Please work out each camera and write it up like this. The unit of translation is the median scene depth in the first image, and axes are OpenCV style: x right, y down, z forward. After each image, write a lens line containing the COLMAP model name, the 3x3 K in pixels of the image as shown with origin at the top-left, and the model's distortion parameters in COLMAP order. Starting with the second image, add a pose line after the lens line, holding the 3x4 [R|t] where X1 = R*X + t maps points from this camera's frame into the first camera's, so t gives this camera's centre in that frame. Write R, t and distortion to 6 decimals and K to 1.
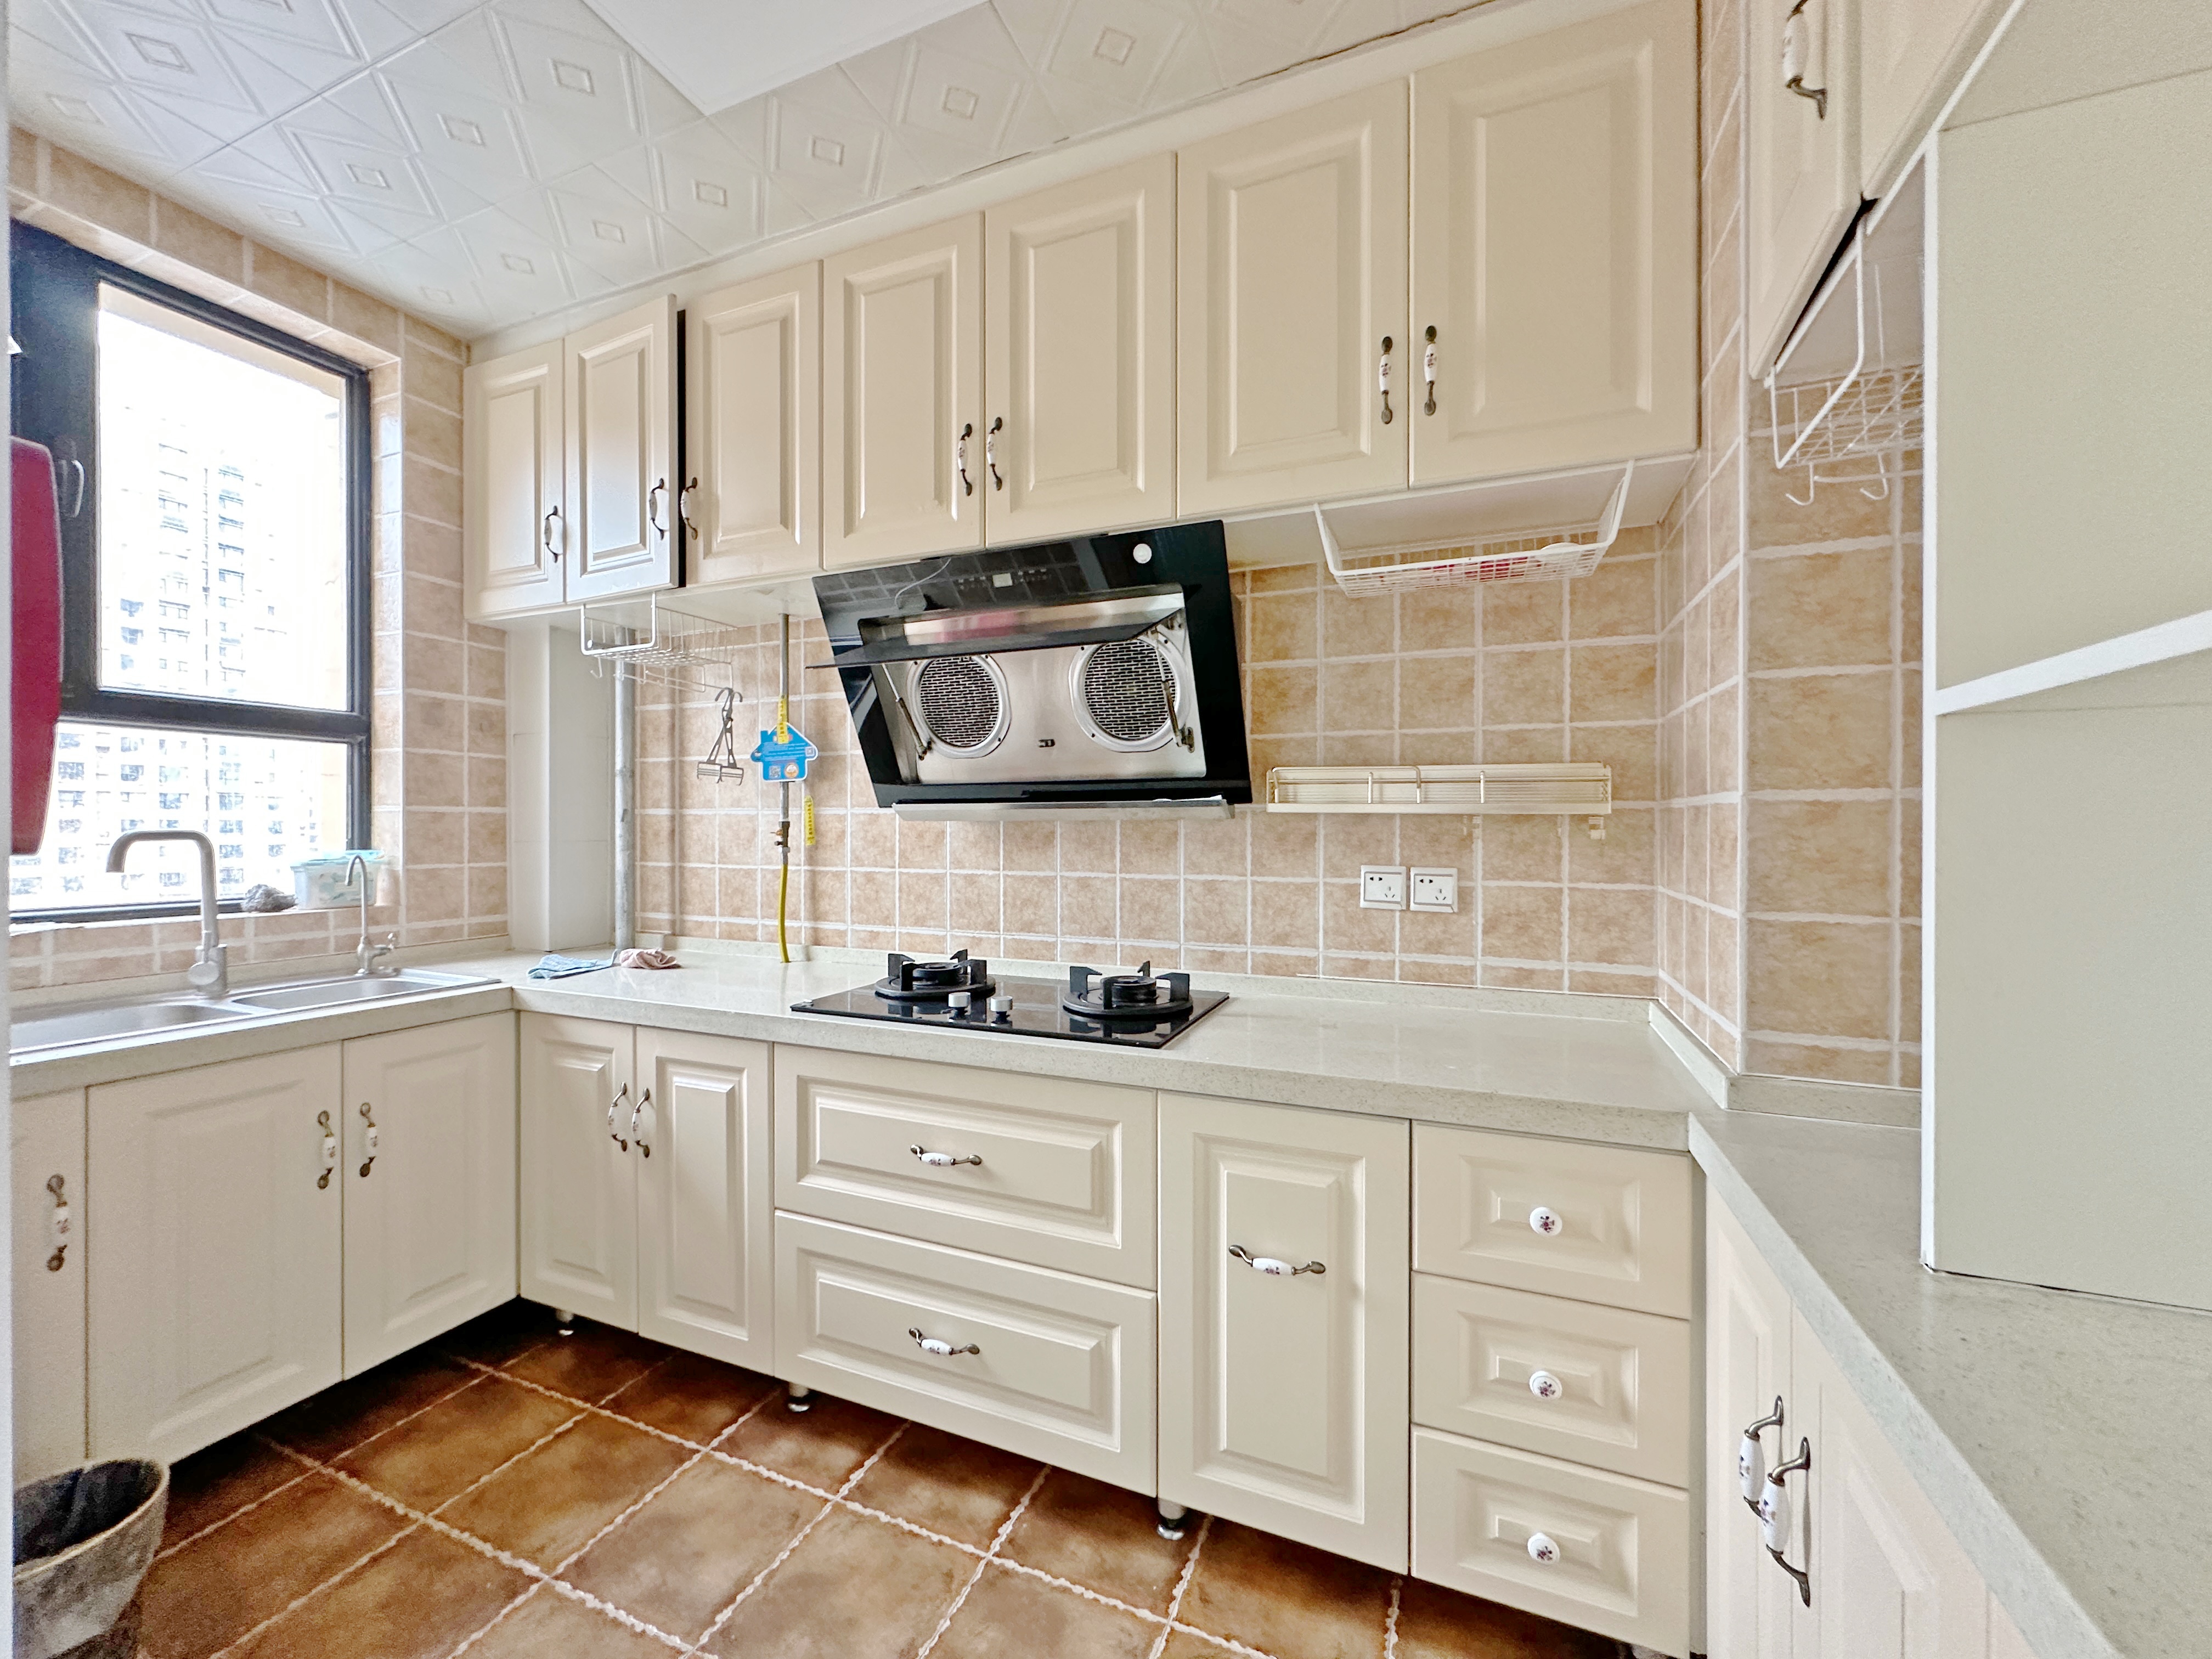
lens RADIAL K [[882.5, 0, 1109.4], [0, 882.5, 831.2], [0, 0, 1]] dist [-0.000628, -0.000122]
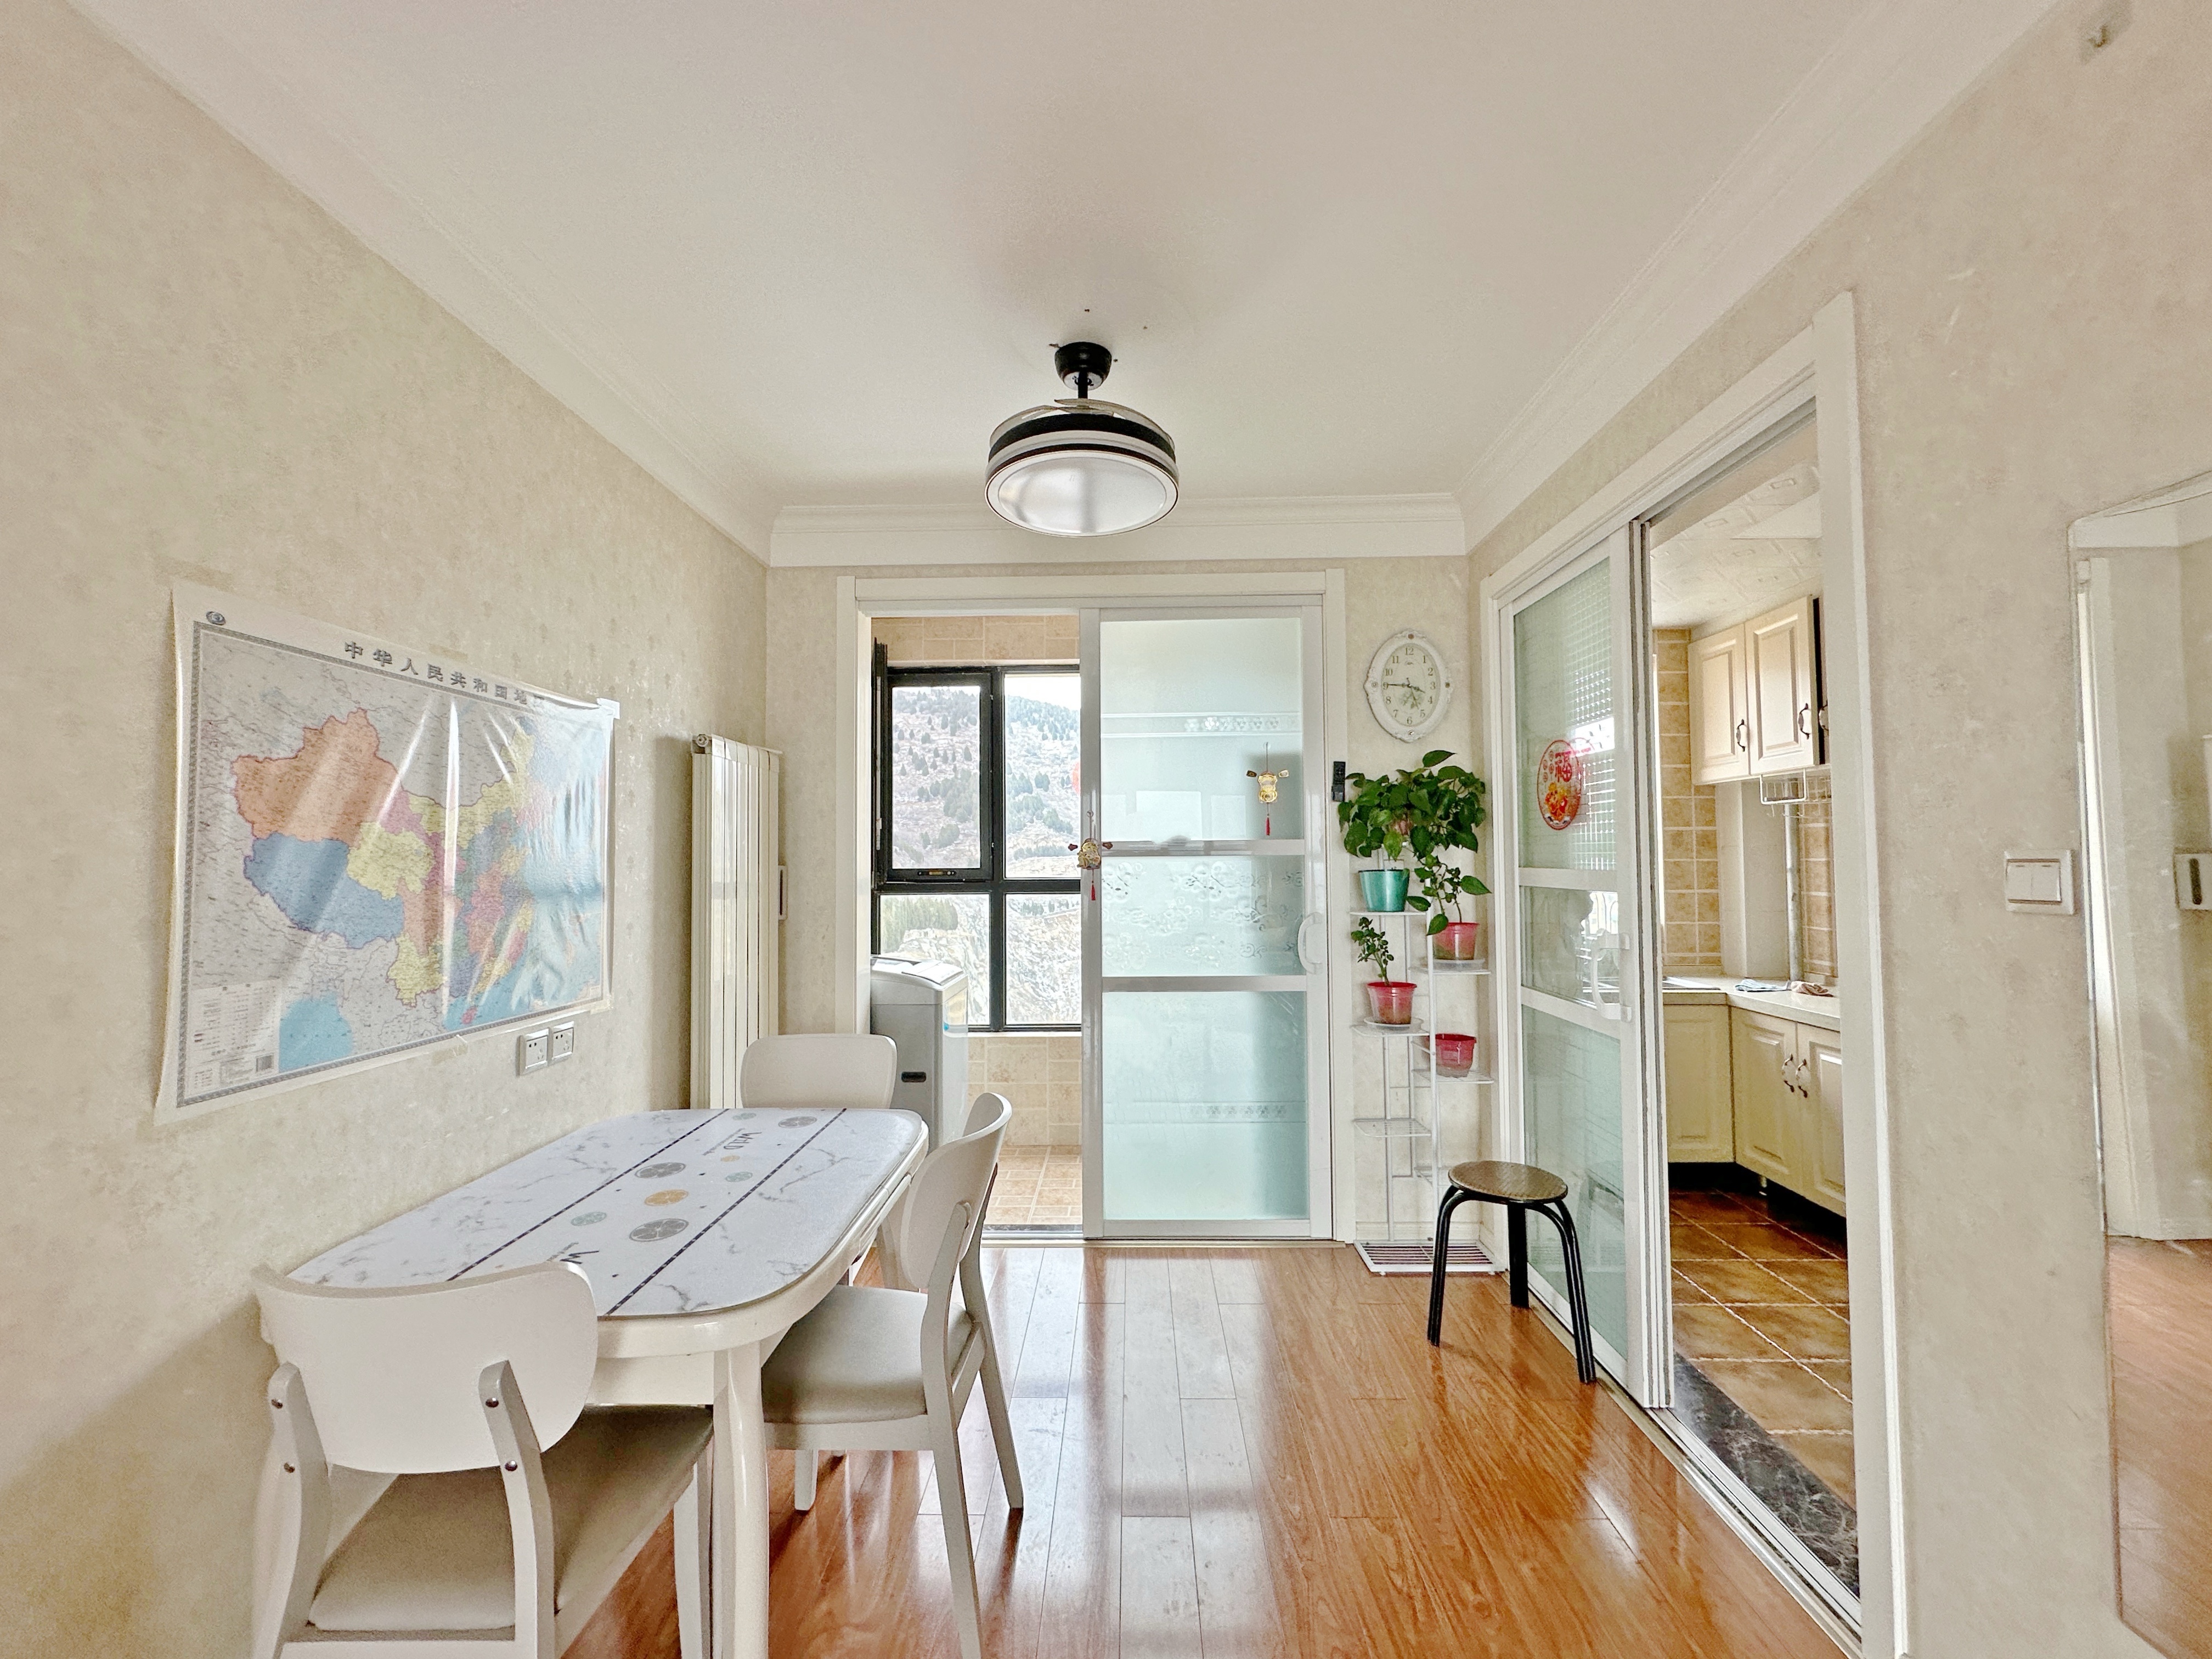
lens RADIAL K [[882.5, 0, 1109.4], [0, 882.5, 831.2], [0, 0, 1]] dist [-0.000628, -0.000122]
pose [[0.366664, -0.037741, -0.929588, 0.518722], [0.002373, 0.999212, -0.039632, -0.082503], [0.930350, 0.012325, 0.366464, -0.789667]]
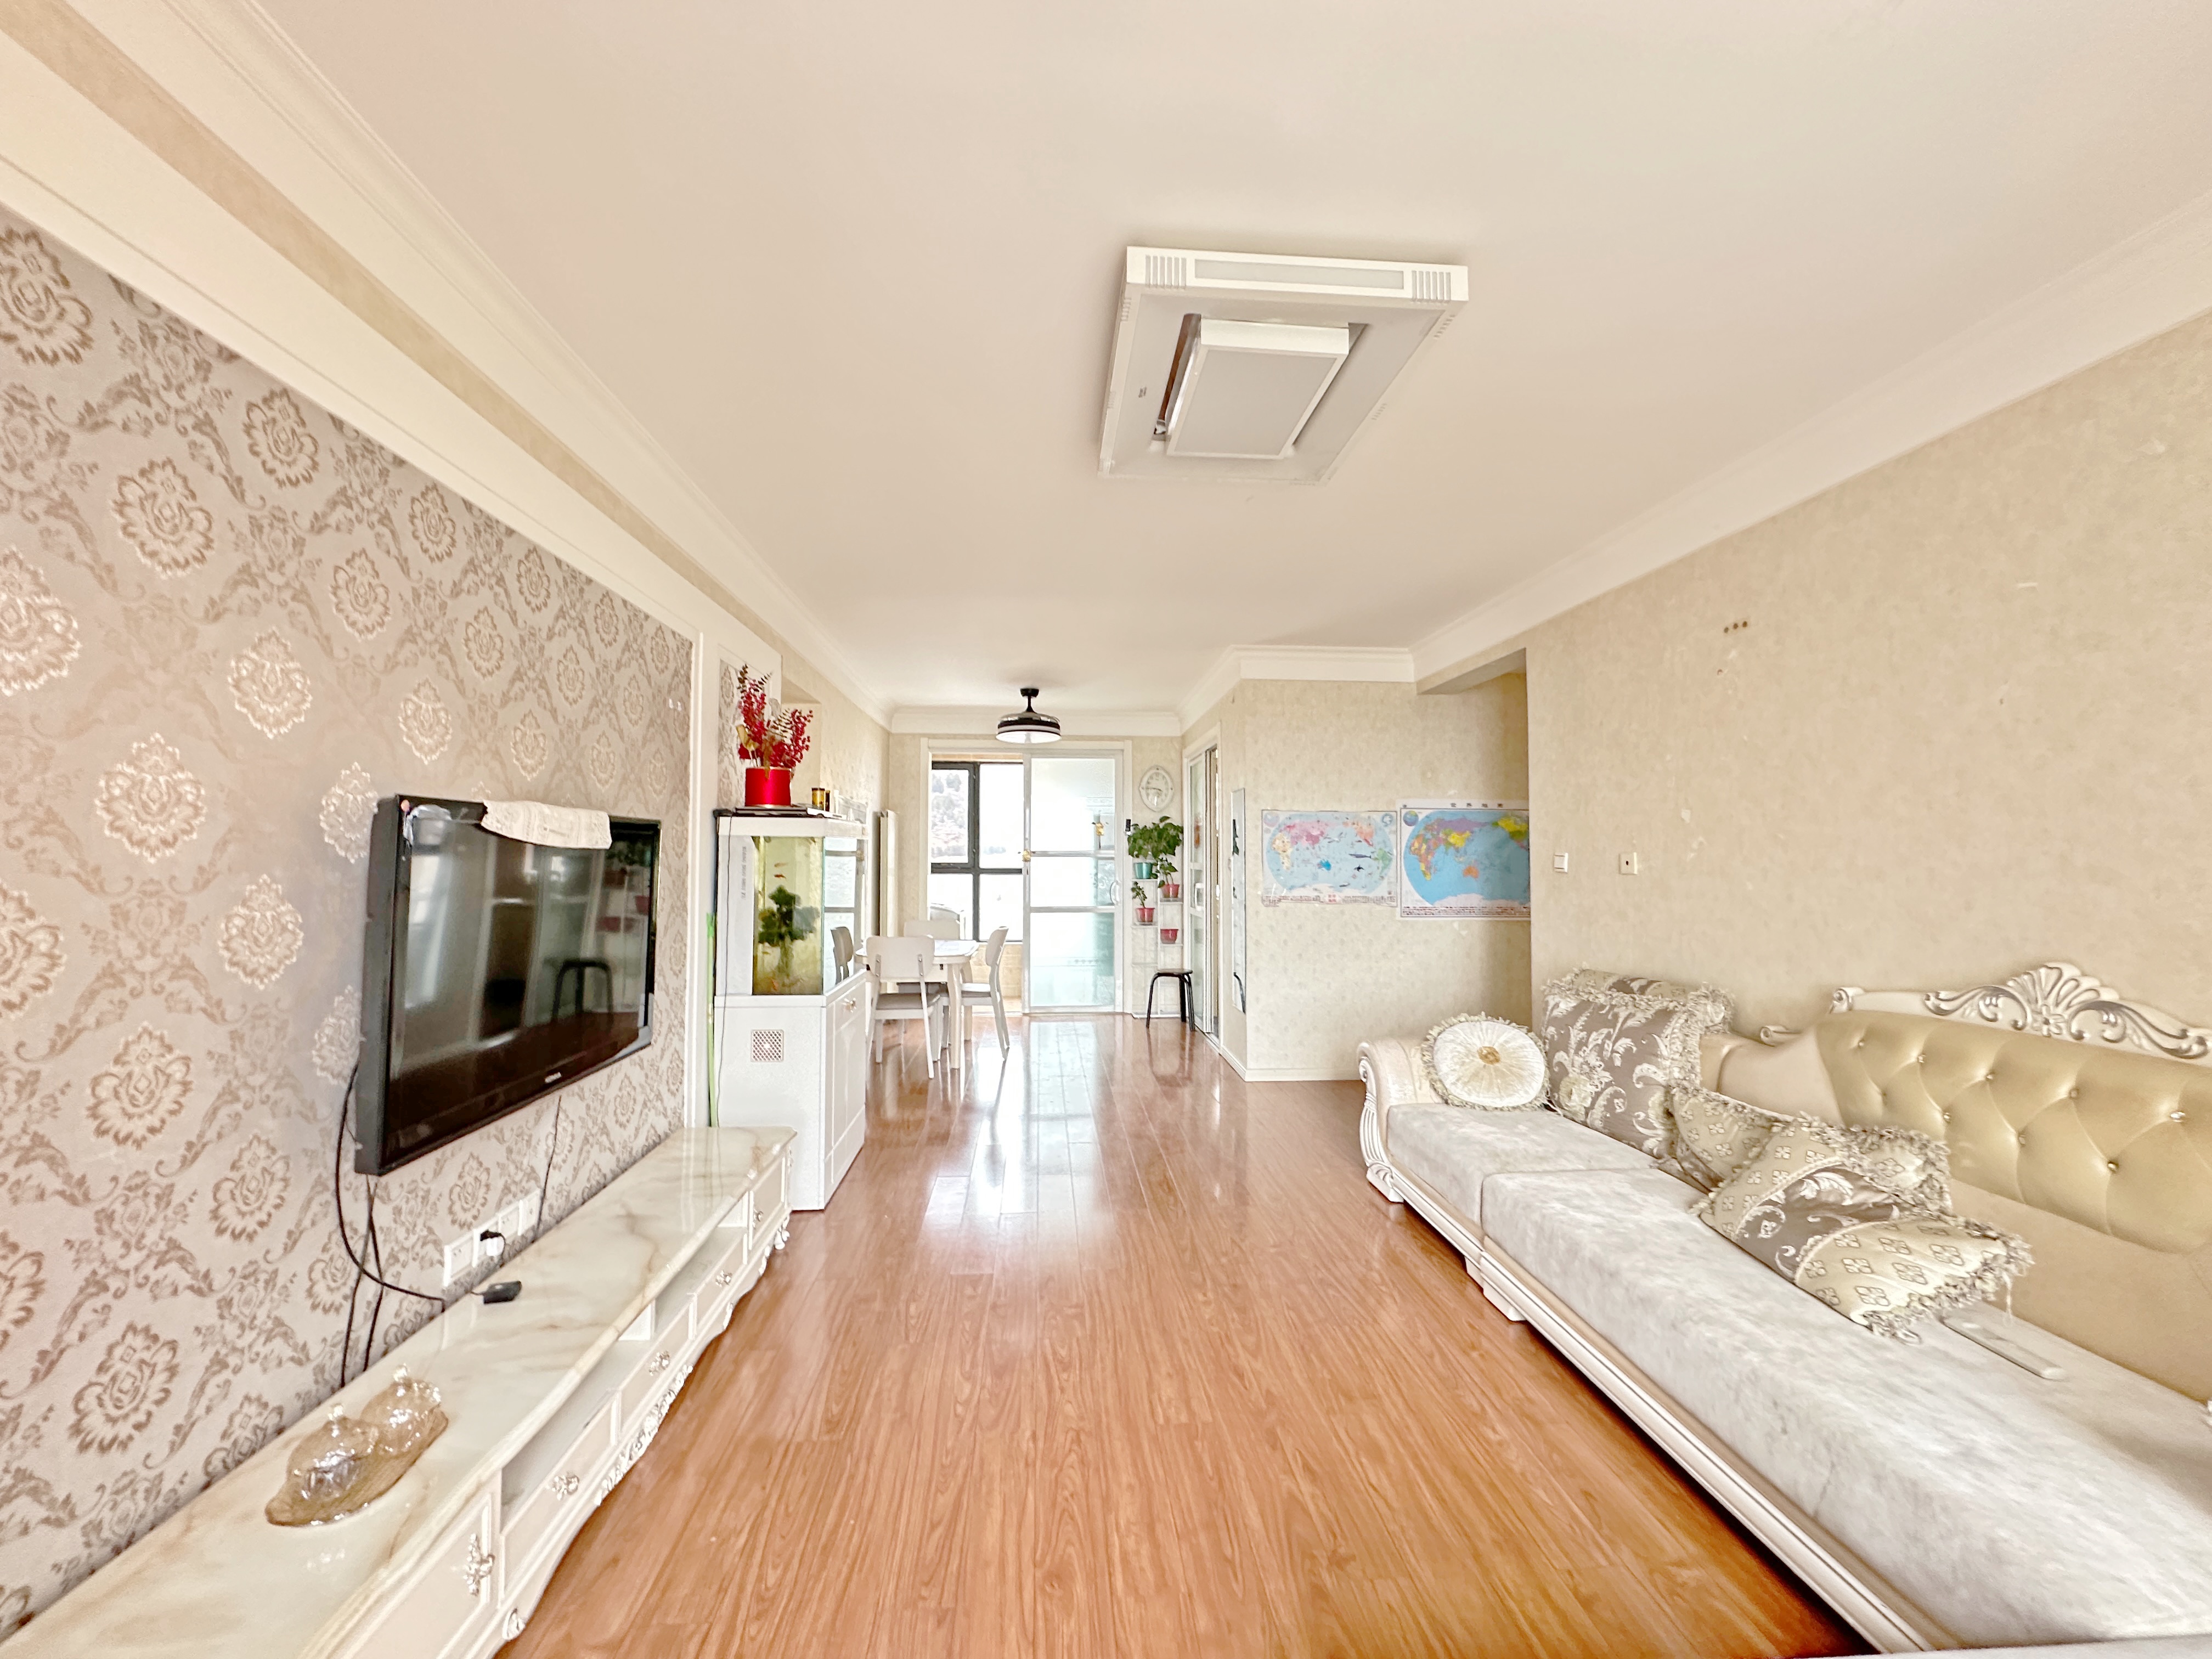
lens RADIAL K [[882.5, 0, 1109.4], [0, 882.5, 831.2], [0, 0, 1]] dist [-0.000628, -0.000122]
pose [[0.457422, -0.035205, -0.888553, 2.795757], [-0.003891, 0.999127, -0.041589, -0.051297], [0.889241, 0.022481, 0.456886, -1.755189]]
